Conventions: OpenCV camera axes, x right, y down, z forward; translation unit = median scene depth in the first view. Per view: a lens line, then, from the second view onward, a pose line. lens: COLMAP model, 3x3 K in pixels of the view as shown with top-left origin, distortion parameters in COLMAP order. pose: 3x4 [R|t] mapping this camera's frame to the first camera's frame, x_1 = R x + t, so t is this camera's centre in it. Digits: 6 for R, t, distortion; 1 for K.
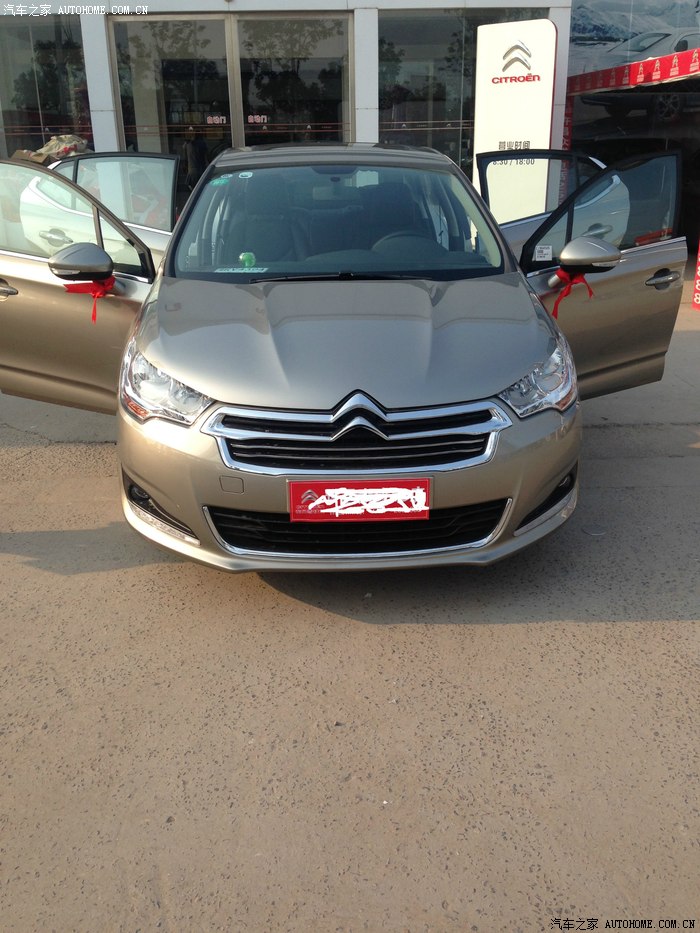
lens RADIAL K [[860.5, 0, 358.3], [0, 860.5, 467.9], [0, 0, 1]] dist [0.052432, 0.000000]
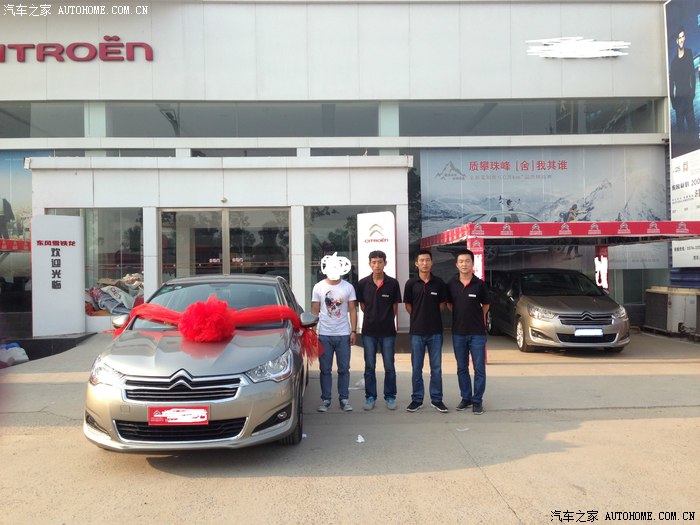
lens RADIAL K [[645.6, 0, 348.6], [0, 645.6, 256.7], [0, 0, 1]] dist [0.052432, 0.000000]
pose [[0.999778, -0.001990, -0.020955, 0.486443], [-0.005928, 0.928603, -0.371028, 0.280336], [0.020197, 0.371070, 0.928385, -0.776143]]
